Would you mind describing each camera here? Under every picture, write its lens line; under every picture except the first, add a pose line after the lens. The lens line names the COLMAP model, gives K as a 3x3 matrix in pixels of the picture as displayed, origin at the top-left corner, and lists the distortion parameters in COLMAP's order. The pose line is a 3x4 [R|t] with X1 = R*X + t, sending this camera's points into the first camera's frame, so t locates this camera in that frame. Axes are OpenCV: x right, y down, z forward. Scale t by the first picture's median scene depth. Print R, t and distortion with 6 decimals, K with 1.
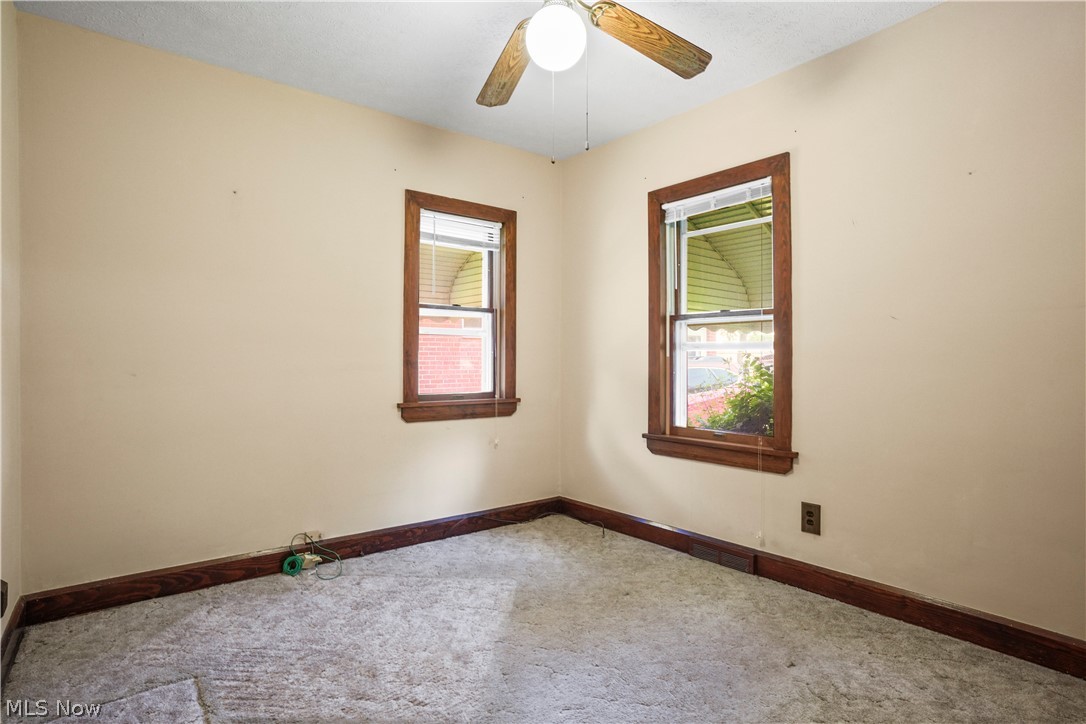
lens RADIAL K [[575.3, 0, 545.0], [0, 575.3, 358.6], [0, 0, 1]] dist [-0.064447, 0.028455]
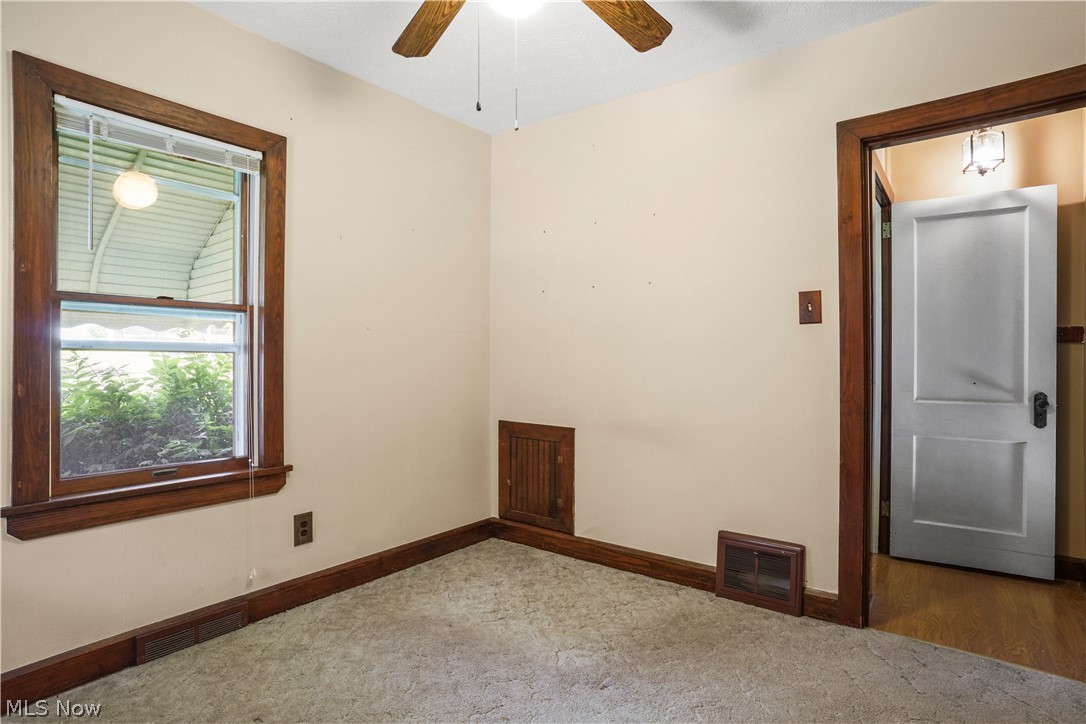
lens RADIAL K [[575.3, 0, 545.8], [0, 575.3, 363.9], [0, 0, 1]] dist [-0.064447, 0.028455]
pose [[-0.257863, -0.005242, 0.966167, -0.559250], [-0.001170, 0.999986, 0.005113, -0.004861], [-0.966181, 0.000188, -0.257865, 0.829780]]
